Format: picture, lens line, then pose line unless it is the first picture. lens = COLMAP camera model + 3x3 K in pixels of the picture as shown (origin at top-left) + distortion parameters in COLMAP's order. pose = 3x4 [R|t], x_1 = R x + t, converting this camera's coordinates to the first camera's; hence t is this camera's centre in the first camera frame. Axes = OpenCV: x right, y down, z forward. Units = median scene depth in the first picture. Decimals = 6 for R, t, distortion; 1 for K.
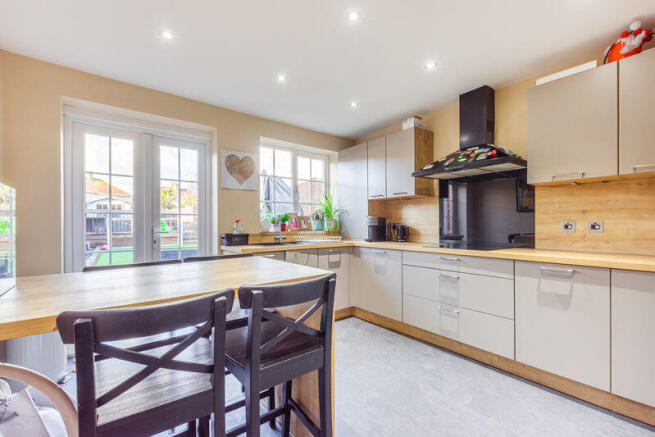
lens RADIAL K [[286.2, 0, 340.1], [0, 286.2, 222.6], [0, 0, 1]] dist [0.001875, 0.000122]
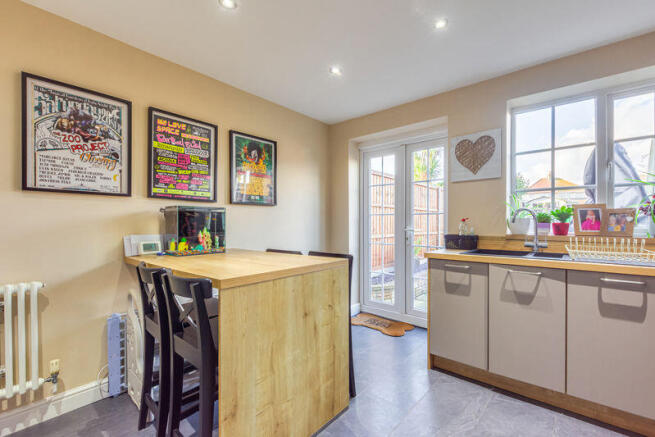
lens RADIAL K [[286.2, 0, 340.1], [0, 286.2, 222.6], [0, 0, 1]] dist [0.001875, 0.000122]
pose [[0.170328, 0.003758, -0.985380, 0.371791], [0.004826, 0.999978, 0.004648, -0.002851], [0.985376, -0.005547, 0.170306, 0.484858]]
